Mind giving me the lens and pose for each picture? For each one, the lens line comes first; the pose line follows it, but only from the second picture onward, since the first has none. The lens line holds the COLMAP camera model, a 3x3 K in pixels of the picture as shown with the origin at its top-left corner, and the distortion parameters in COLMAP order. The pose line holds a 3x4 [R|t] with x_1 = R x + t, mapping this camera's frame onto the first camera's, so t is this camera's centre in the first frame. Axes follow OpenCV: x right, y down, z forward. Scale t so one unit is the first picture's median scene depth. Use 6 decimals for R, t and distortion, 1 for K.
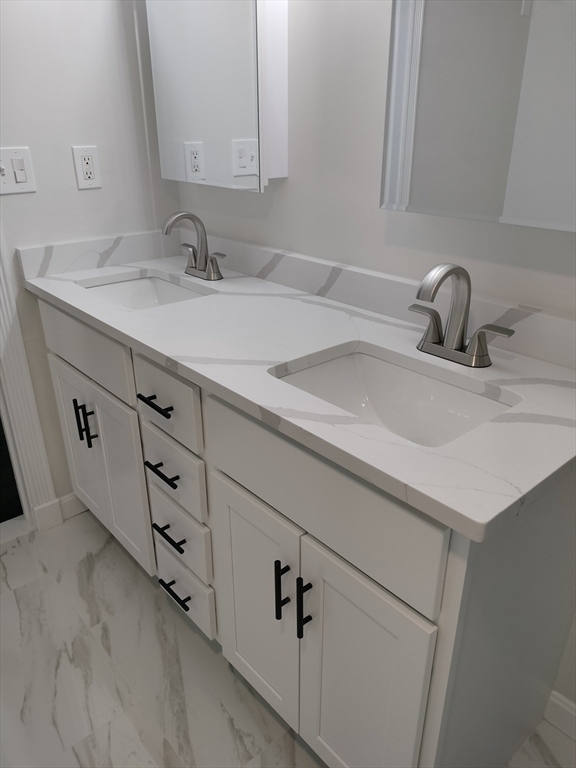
lens RADIAL K [[576.1, 0, 288.7], [0, 576.1, 386.9], [0, 0, 1]] dist [0.053367, -0.037982]
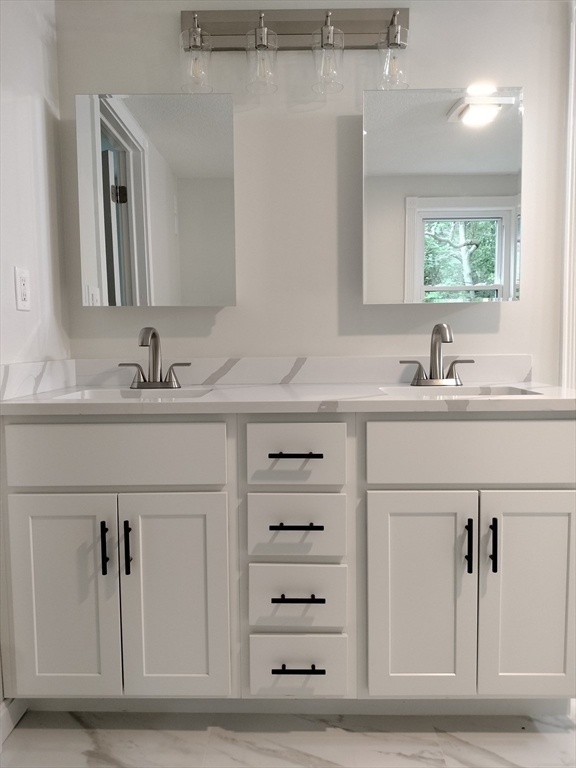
lens RADIAL K [[576.1, 0, 286.2], [0, 576.1, 383.0], [0, 0, 1]] dist [0.053367, -0.037982]
pose [[0.676091, -0.060290, 0.734347, -0.919275], [0.316733, 0.923646, -0.215774, 0.118872], [-0.665268, 0.378475, 0.643565, 0.209434]]
